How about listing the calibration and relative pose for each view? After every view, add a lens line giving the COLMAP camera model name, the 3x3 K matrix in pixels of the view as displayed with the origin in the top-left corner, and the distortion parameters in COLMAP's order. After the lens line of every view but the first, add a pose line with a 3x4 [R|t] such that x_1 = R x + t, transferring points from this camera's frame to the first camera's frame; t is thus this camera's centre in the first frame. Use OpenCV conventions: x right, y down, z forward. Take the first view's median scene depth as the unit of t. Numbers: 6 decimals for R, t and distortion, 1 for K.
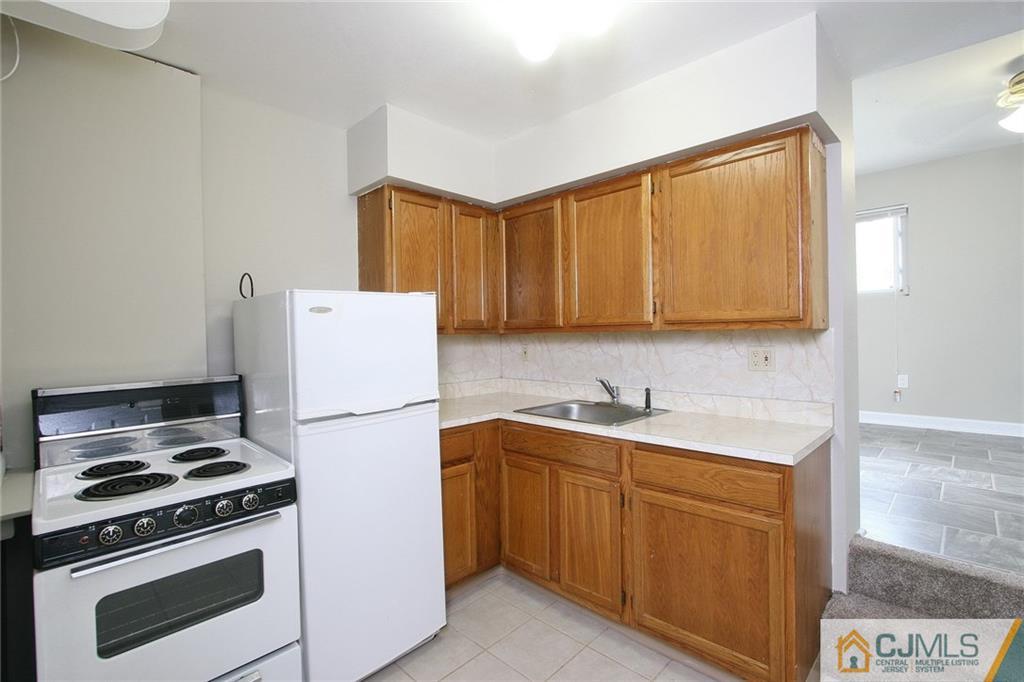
lens RADIAL K [[466.9, 0, 517.9], [0, 466.9, 335.3], [0, 0, 1]] dist [-0.011377, 0.000532]
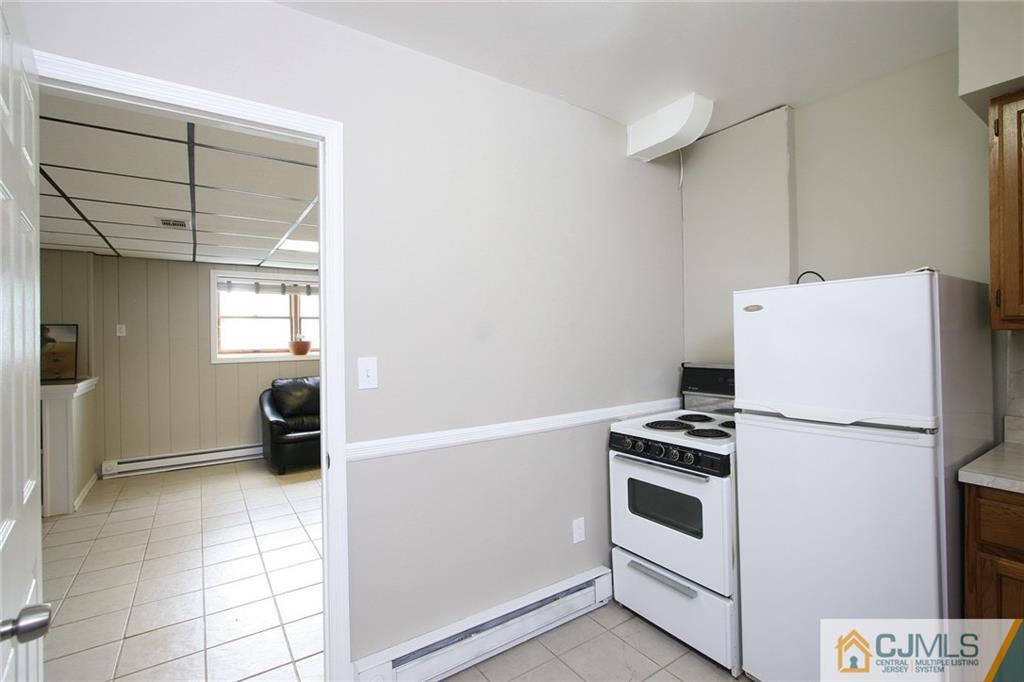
lens RADIAL K [[466.9, 0, 517.9], [0, 466.9, 335.3], [0, 0, 1]] dist [-0.011377, 0.000532]
pose [[-0.195123, 0.016261, -0.980644, 0.760960], [0.011666, 0.999830, 0.014258, -0.016411], [0.980709, -0.008658, -0.195279, 0.734114]]
